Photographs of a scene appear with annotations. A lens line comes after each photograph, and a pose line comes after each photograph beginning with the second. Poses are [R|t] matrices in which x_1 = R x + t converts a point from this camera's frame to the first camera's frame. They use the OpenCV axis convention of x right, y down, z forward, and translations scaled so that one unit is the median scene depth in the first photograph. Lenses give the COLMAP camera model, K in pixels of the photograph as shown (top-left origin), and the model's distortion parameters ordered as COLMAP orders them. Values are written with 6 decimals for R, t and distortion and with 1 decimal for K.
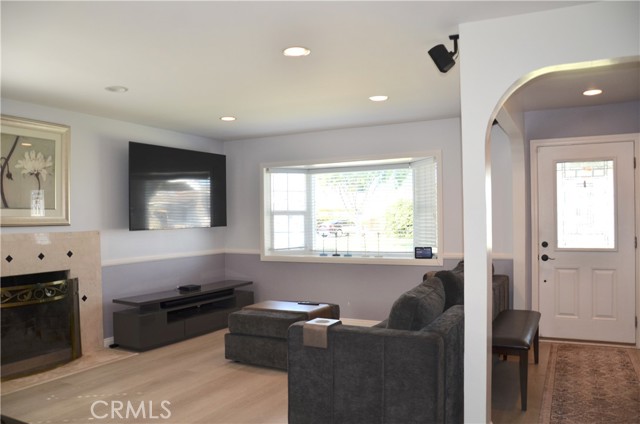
lens RADIAL K [[505.7, 0, 319.4], [0, 505.7, 218.5], [0, 0, 1]] dist [-0.147271, 0.125595]
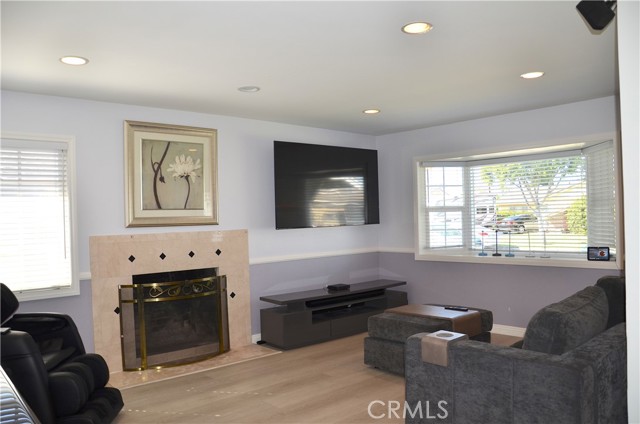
lens RADIAL K [[505.7, 0, 319.4], [0, 505.7, 218.5], [0, 0, 1]] dist [-0.147271, 0.125595]
pose [[0.937616, -0.010163, -0.347523, 0.065284], [0.012613, 0.999909, 0.004787, -0.001445], [0.347443, -0.008872, 0.937659, 0.078467]]
